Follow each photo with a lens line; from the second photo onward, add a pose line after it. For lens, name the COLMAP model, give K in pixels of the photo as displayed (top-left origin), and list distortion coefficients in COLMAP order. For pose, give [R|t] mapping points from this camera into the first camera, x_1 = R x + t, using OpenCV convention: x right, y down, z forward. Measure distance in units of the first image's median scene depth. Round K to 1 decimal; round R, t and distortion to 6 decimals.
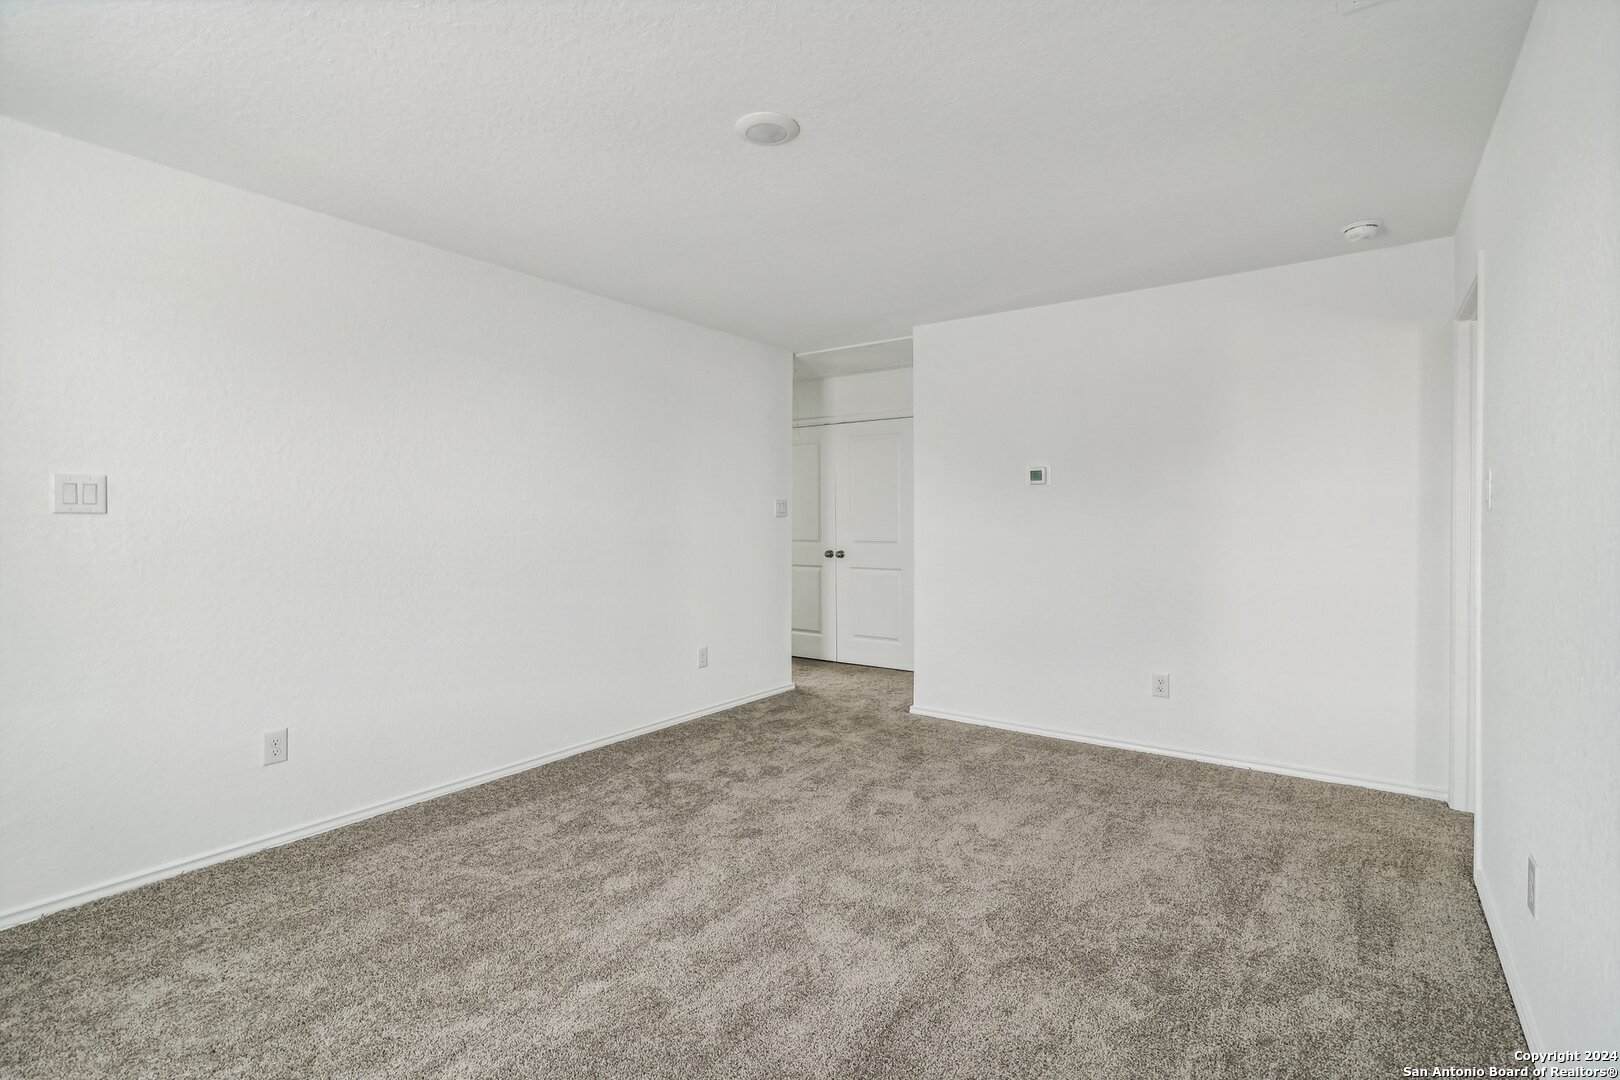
lens RADIAL K [[758.1, 0, 803.6], [0, 758.1, 530.6], [0, 0, 1]] dist [0.007353, 0.001976]
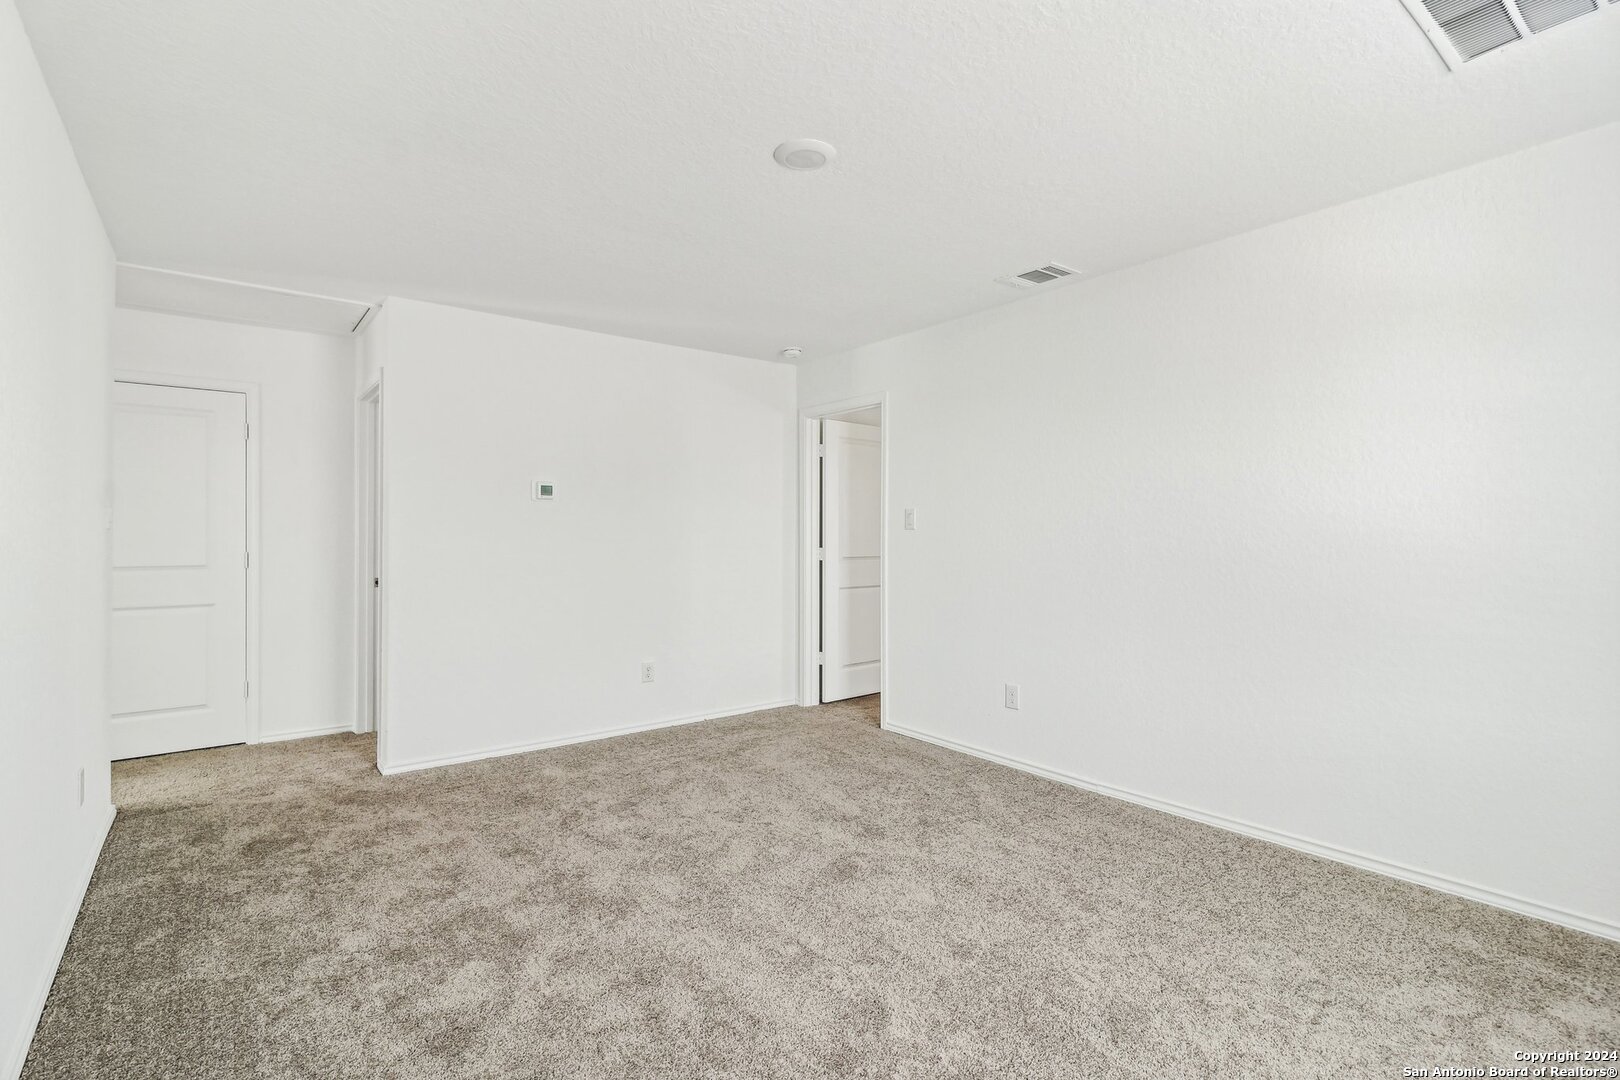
lens RADIAL K [[758.1, 0, 808.5], [0, 758.1, 538.1], [0, 0, 1]] dist [0.007353, 0.001976]
pose [[0.290902, -0.006475, 0.956731, -0.607559], [0.012777, 0.999914, 0.002883, -0.008310], [-0.956668, 0.011385, 0.290960, 0.407658]]
